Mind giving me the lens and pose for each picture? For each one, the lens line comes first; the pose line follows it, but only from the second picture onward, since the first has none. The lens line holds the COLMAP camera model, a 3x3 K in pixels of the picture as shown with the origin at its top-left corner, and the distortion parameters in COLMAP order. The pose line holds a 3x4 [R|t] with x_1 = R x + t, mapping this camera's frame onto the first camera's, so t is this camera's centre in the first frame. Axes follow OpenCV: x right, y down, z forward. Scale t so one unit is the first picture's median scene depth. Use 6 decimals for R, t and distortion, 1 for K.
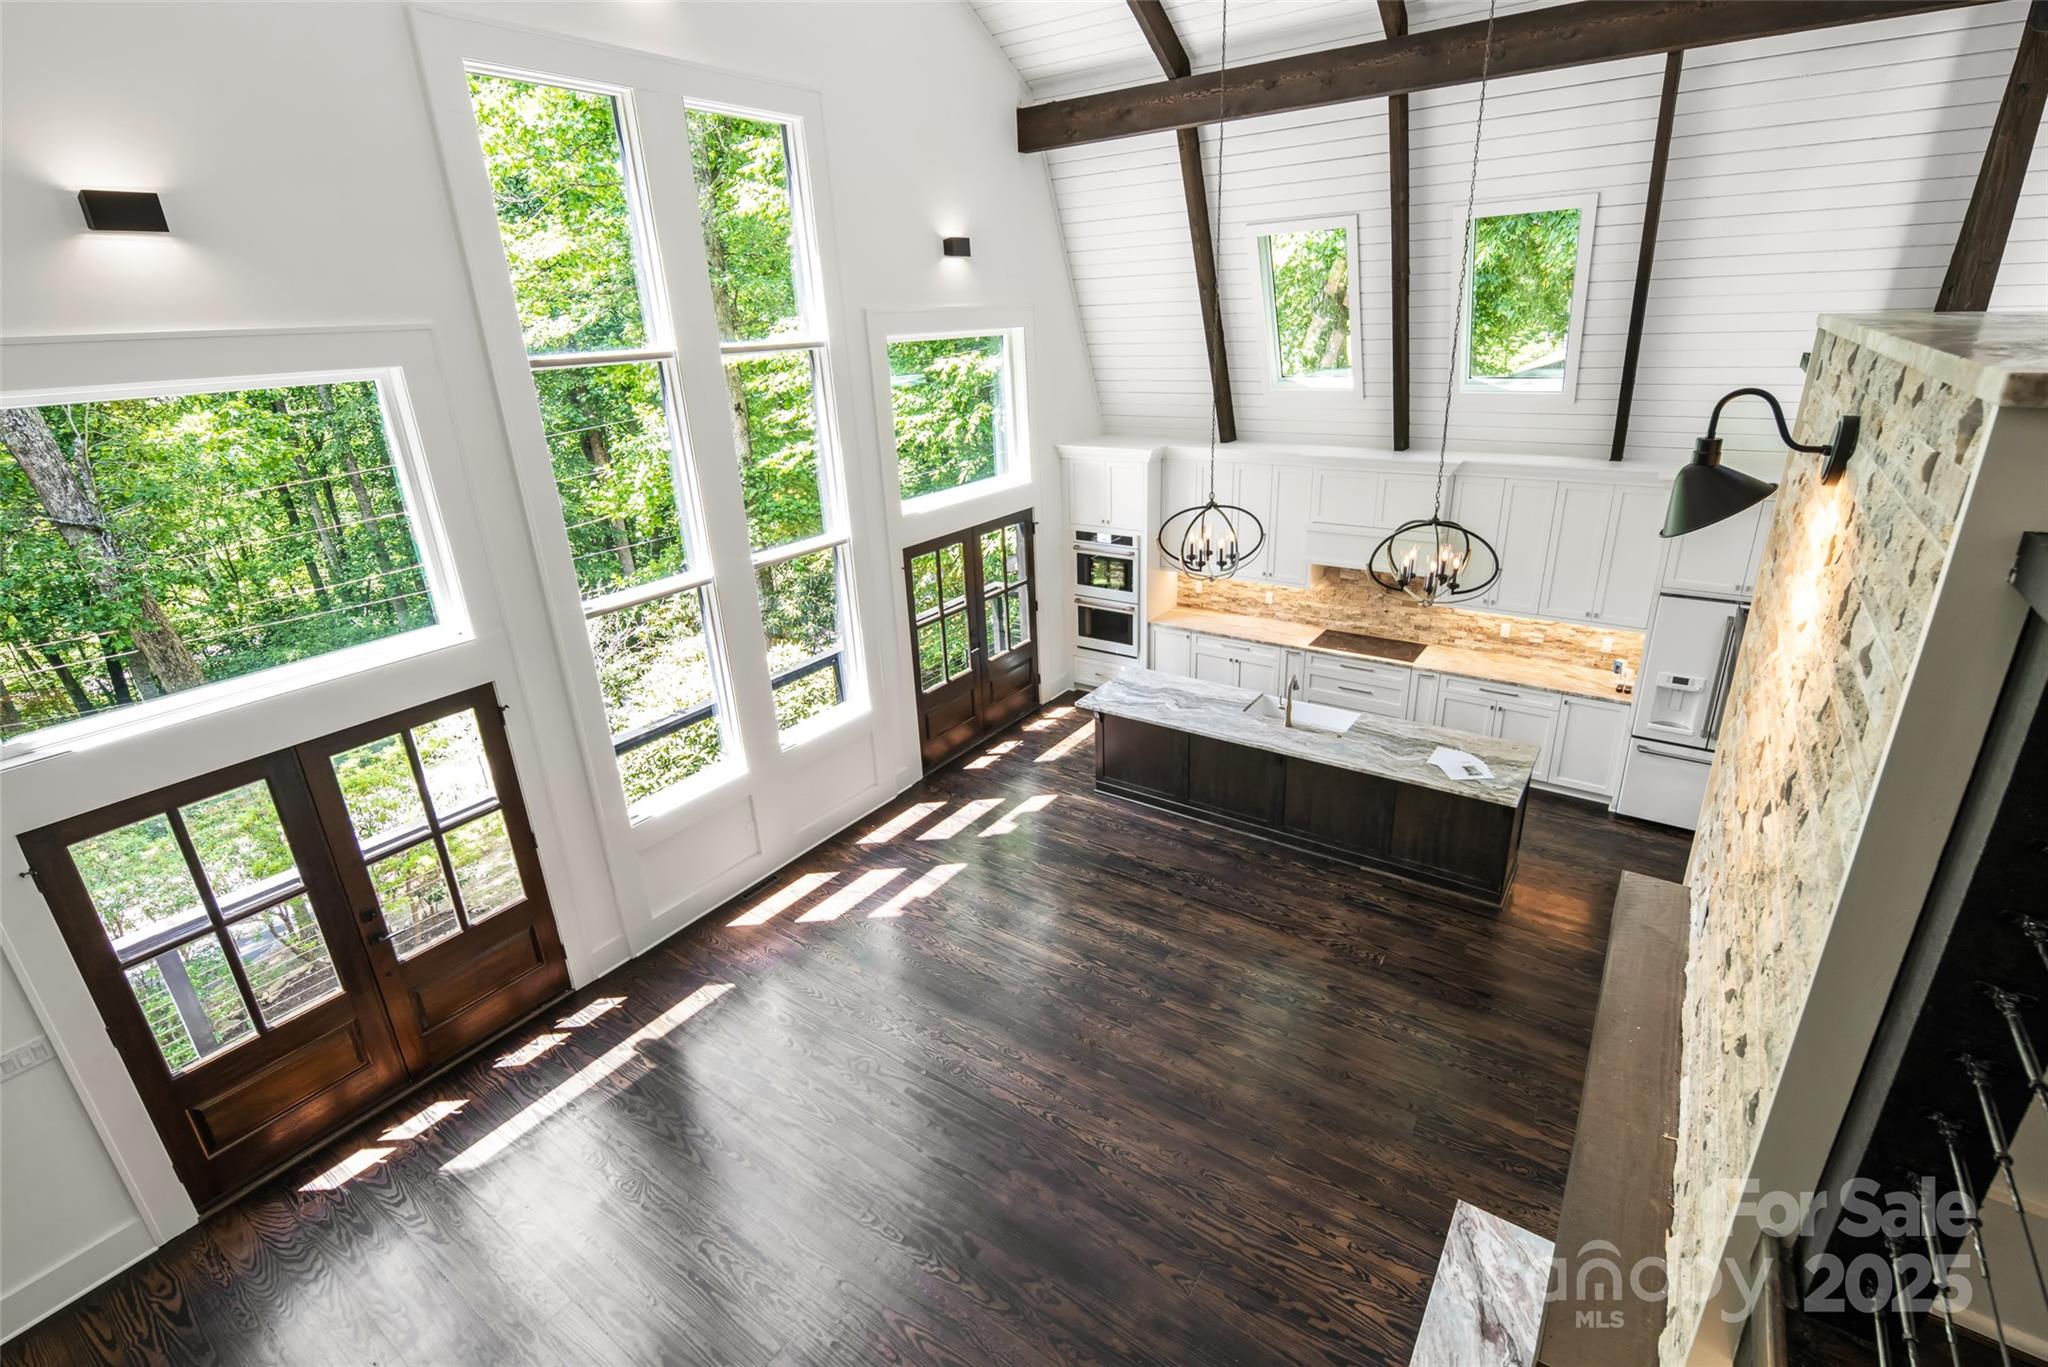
lens RADIAL K [[926.0, 0, 1021.5], [0, 926.0, 620.3], [0, 0, 1]] dist [0.014085, -0.000207]
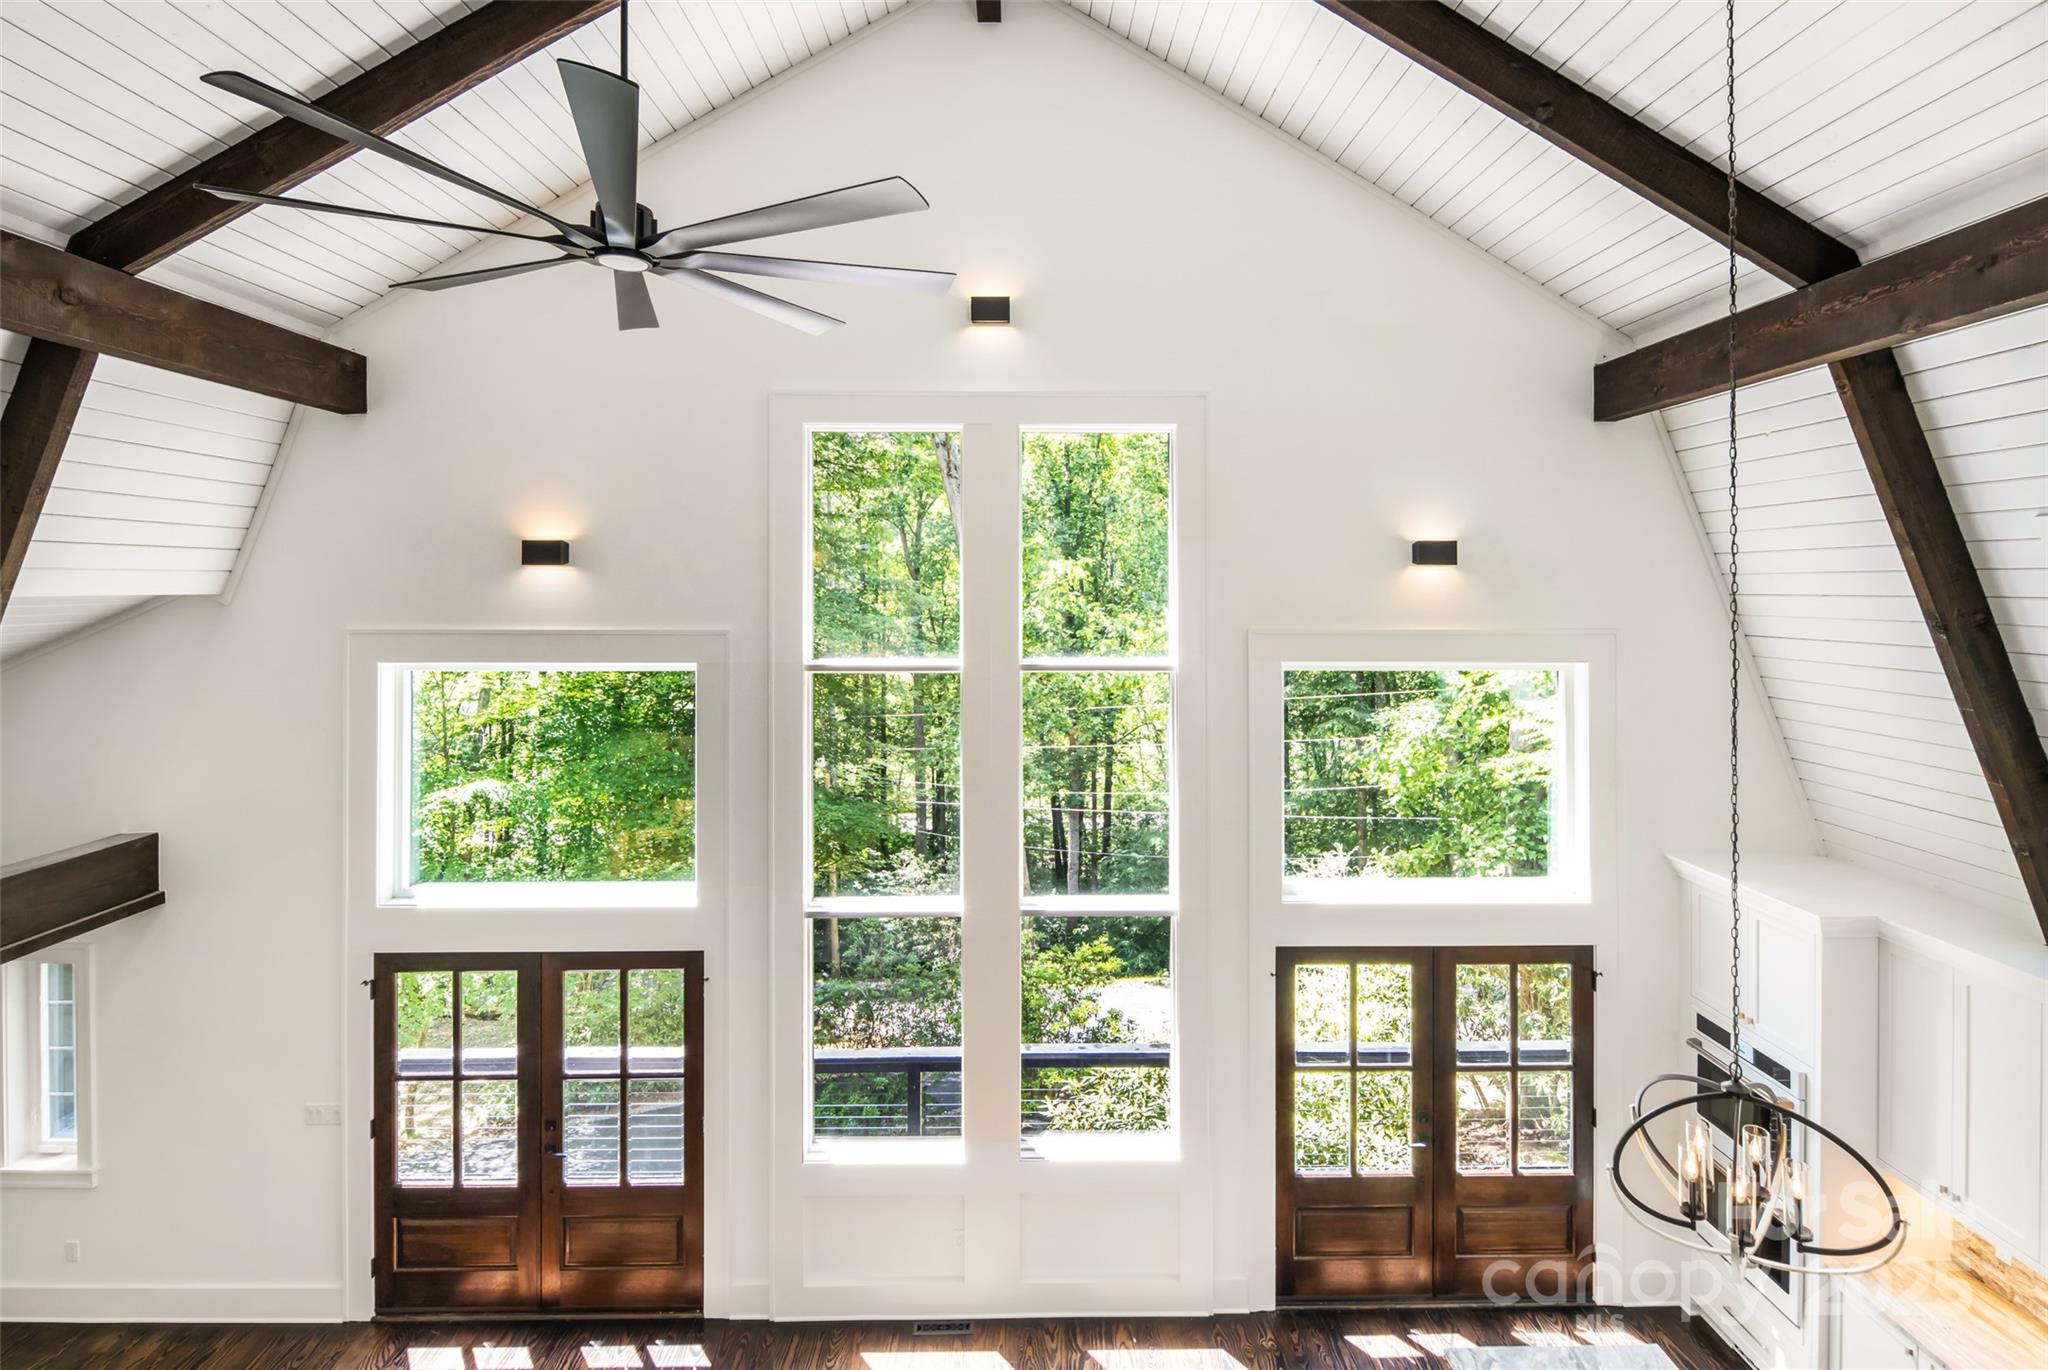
lens RADIAL K [[981.2, 0, 1029.3], [0, 981.2, 589.3], [0, 0, 1]] dist [0.016732, -0.001005]
pose [[0.600329, 0.037202, -0.798888, 0.357501], [-0.278723, 0.946022, -0.165395, -0.159938], [0.749612, 0.321960, 0.578293, 0.326583]]
